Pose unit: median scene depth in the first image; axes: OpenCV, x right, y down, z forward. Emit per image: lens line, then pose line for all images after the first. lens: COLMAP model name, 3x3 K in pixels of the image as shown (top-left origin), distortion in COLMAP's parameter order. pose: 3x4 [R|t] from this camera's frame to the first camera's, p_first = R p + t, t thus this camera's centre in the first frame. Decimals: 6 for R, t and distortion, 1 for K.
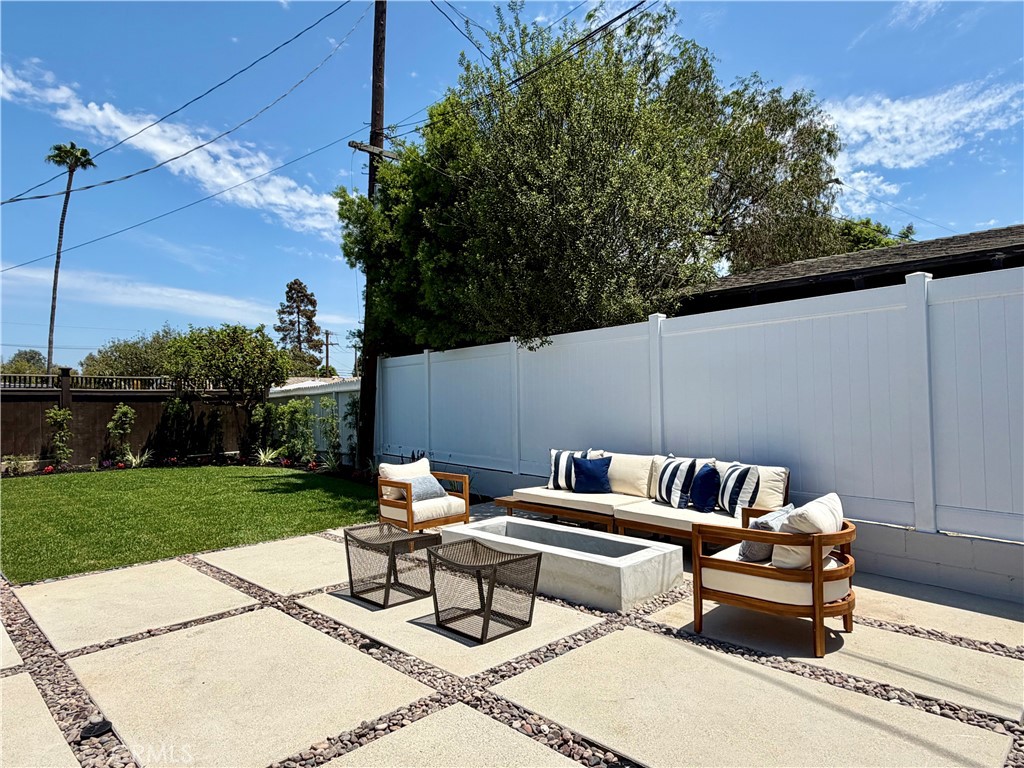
lens RADIAL K [[631.2, 0, 512.0], [0, 631.2, 384.0], [0, 0, 1]] dist [-0.004188, 0.000484]
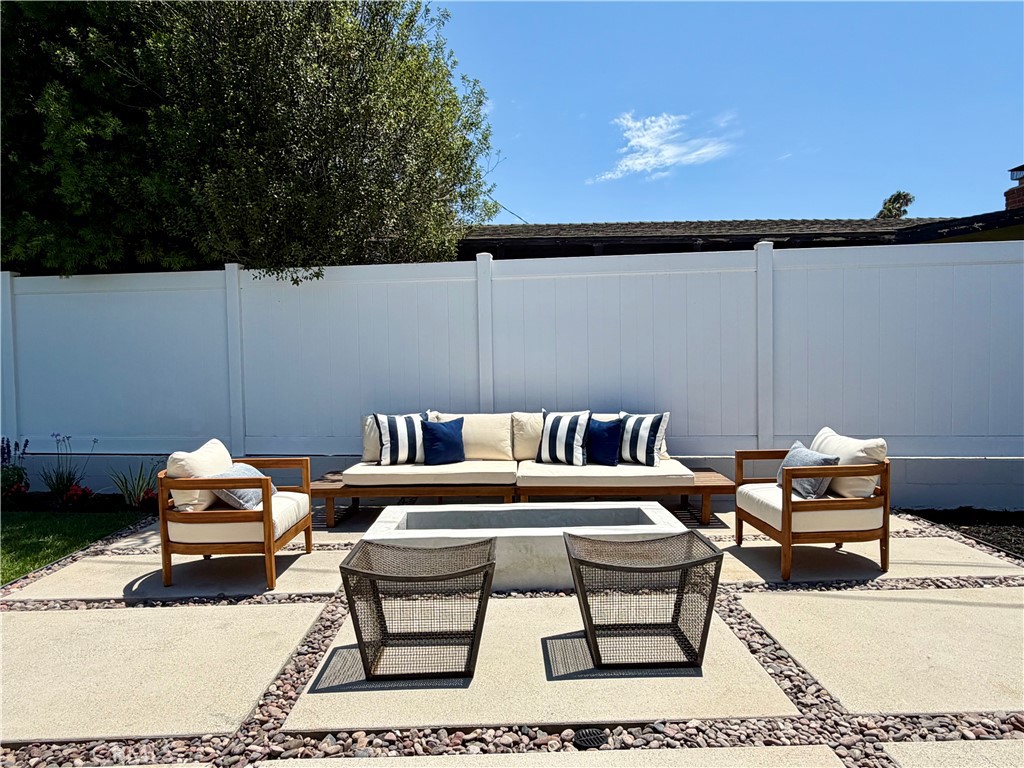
lens RADIAL K [[631.2, 0, 512.0], [0, 631.2, 384.0], [0, 0, 1]] dist [-0.004188, 0.000484]
pose [[0.688725, -0.020627, 0.724729, -0.470128], [-0.015071, 0.998972, 0.042755, 0.039534], [-0.724866, -0.040369, 0.687706, 0.442167]]
